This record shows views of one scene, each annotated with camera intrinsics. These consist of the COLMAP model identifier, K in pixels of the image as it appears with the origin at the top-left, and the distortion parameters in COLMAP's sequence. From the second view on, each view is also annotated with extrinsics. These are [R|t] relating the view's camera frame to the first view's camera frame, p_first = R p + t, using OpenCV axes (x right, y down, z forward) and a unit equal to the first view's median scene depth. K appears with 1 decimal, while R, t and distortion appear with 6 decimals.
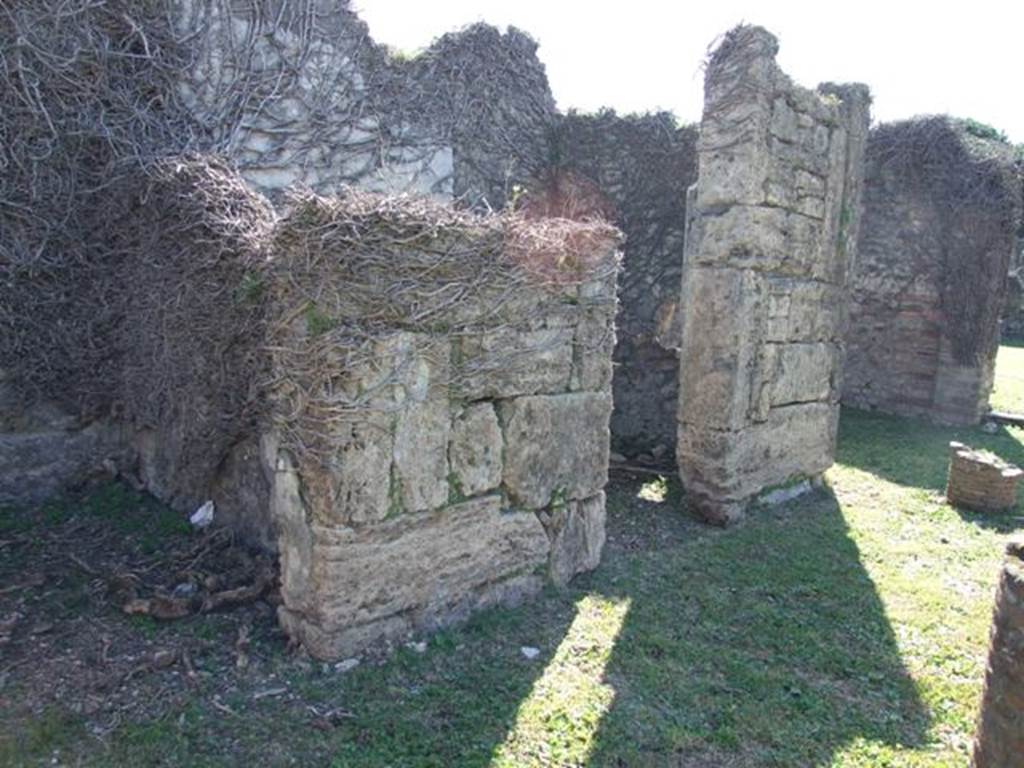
lens RADIAL K [[815.1, 0, 510.8], [0, 815.1, 373.3], [0, 0, 1]] dist [-0.067579, 0.064021]
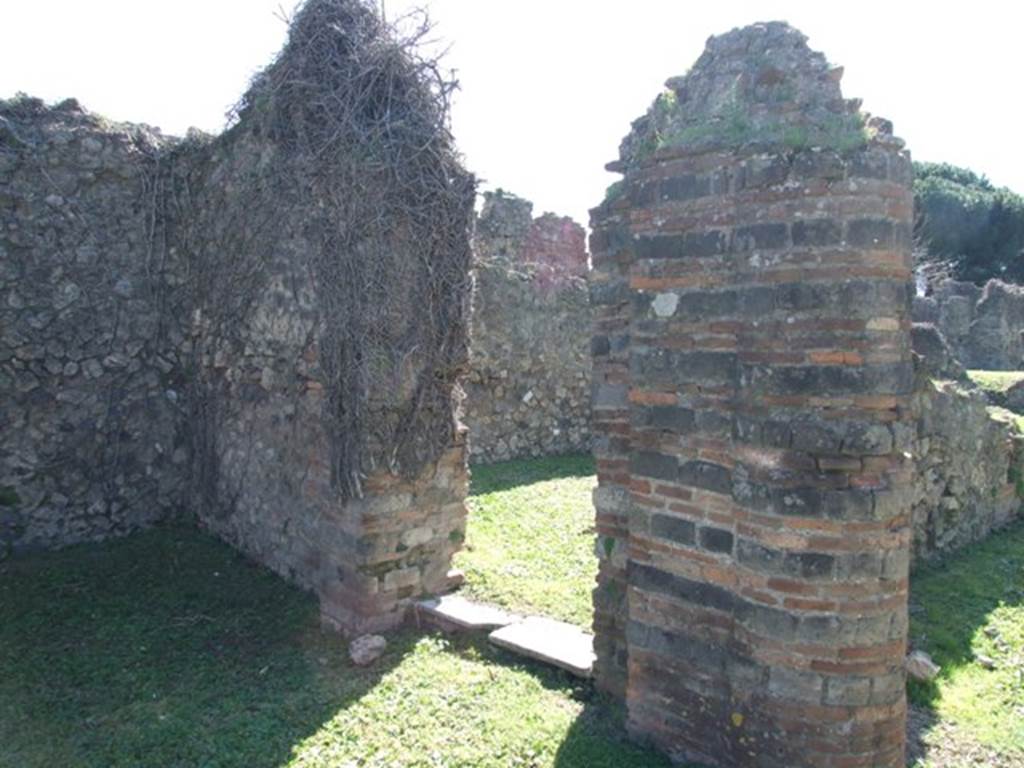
lens RADIAL K [[815.1, 0, 510.8], [0, 815.1, 373.3], [0, 0, 1]] dist [-0.067579, 0.064021]
pose [[0.998338, -0.028443, -0.050114, 1.096775], [0.023469, 0.994990, -0.097180, -0.052976], [0.052627, 0.095842, 0.994004, 0.882799]]
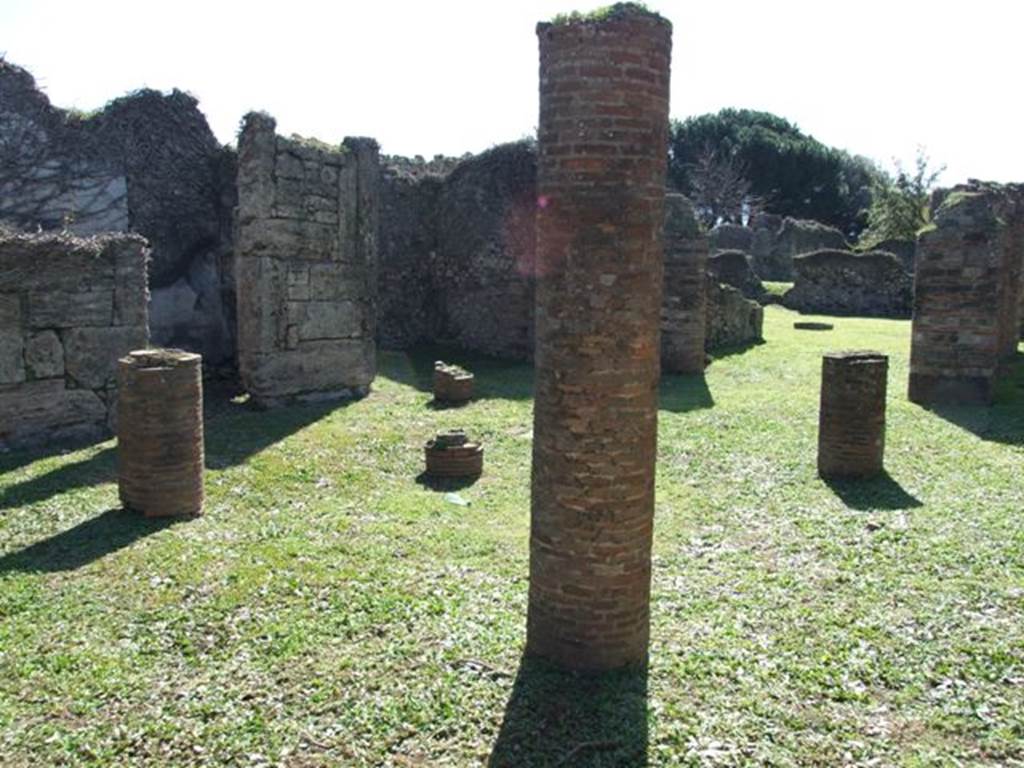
lens RADIAL K [[815.1, 0, 510.8], [0, 815.1, 373.3], [0, 0, 1]] dist [-0.067579, 0.064021]
pose [[0.990741, -0.034856, 0.131212, 0.514695], [0.032468, 0.999267, 0.020294, 0.086932], [-0.131823, -0.015846, 0.991147, -0.667601]]
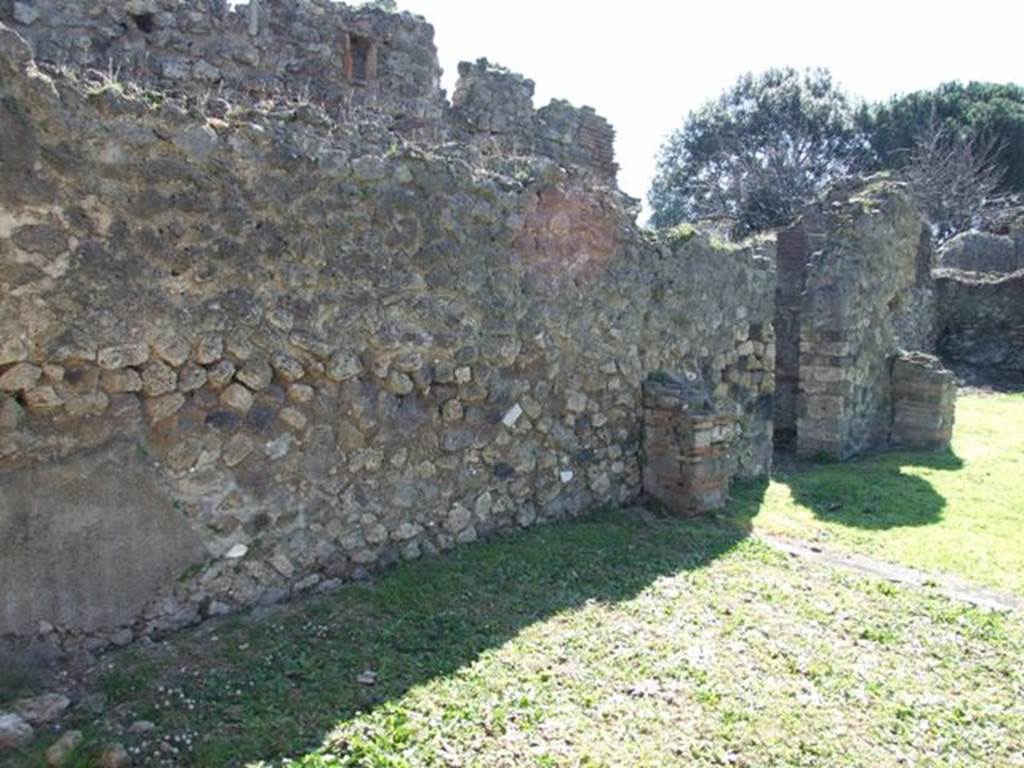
lens RADIAL K [[815.1, 0, 510.8], [0, 815.1, 373.3], [0, 0, 1]] dist [-0.067579, 0.064021]
pose [[0.997648, -0.017915, -0.066168, 1.102506], [0.016452, 0.999609, -0.022589, -0.178788], [0.066547, 0.021448, 0.997553, 1.604585]]
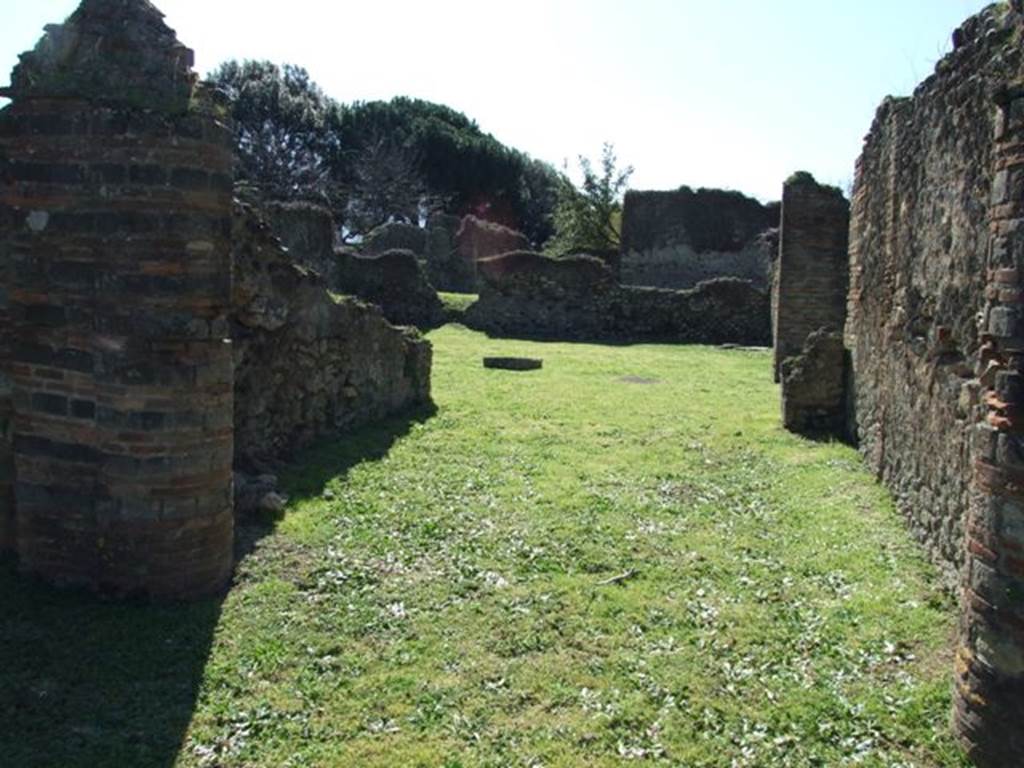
lens RADIAL K [[815.1, 0, 510.8], [0, 815.1, 373.3], [0, 0, 1]] dist [-0.067579, 0.064021]
pose [[0.869980, -0.051195, 0.490422, 1.175072], [0.046043, 0.998684, 0.022576, -0.024863], [-0.490932, 0.002940, 0.871193, 0.686469]]
